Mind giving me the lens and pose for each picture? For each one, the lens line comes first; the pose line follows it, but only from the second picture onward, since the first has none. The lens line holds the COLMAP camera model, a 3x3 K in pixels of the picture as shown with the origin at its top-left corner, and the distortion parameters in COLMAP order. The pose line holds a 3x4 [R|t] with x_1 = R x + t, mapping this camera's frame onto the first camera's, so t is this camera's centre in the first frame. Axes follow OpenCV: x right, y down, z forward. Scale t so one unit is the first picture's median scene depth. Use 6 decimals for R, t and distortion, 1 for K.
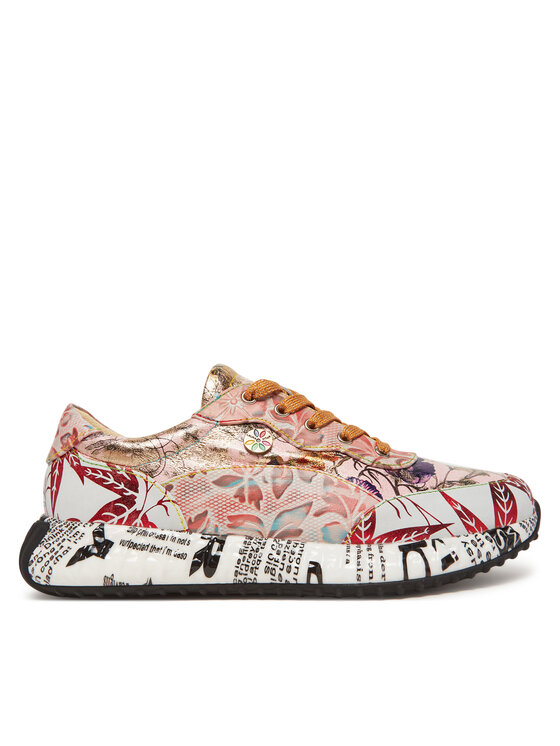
lens RADIAL K [[817.0, 0, 280.0], [0, 817.0, 373.0], [0, 0, 1]] dist [0.000006, 0.000830]
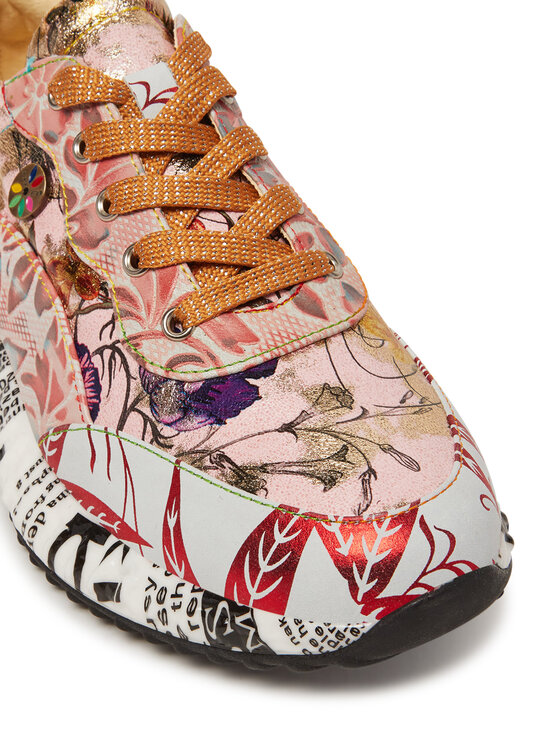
lens RADIAL K [[1722.8, 0, 280.0], [0, 1722.8, 373.0], [0, 0, 1]] dist [-0.074778, -0.025845]
pose [[0.517410, 0.525390, -0.675464, 0.871769], [0.059936, 0.765147, 0.641060, -0.528424], [0.853636, -0.372176, 0.364405, 0.722618]]
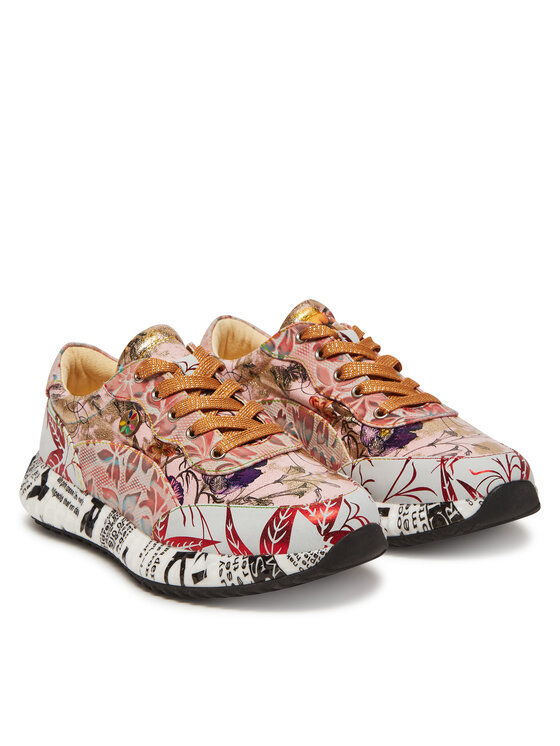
lens RADIAL K [[2070.2, 0, 280.0], [0, 2070.2, 373.0], [0, 0, 1]] dist [0.673897, 0.110432]
pose [[0.640887, 0.168090, -0.749005, 2.146679], [0.101236, 0.948701, 0.299528, -0.778935], [0.760930, -0.267790, 0.590994, -0.419582]]
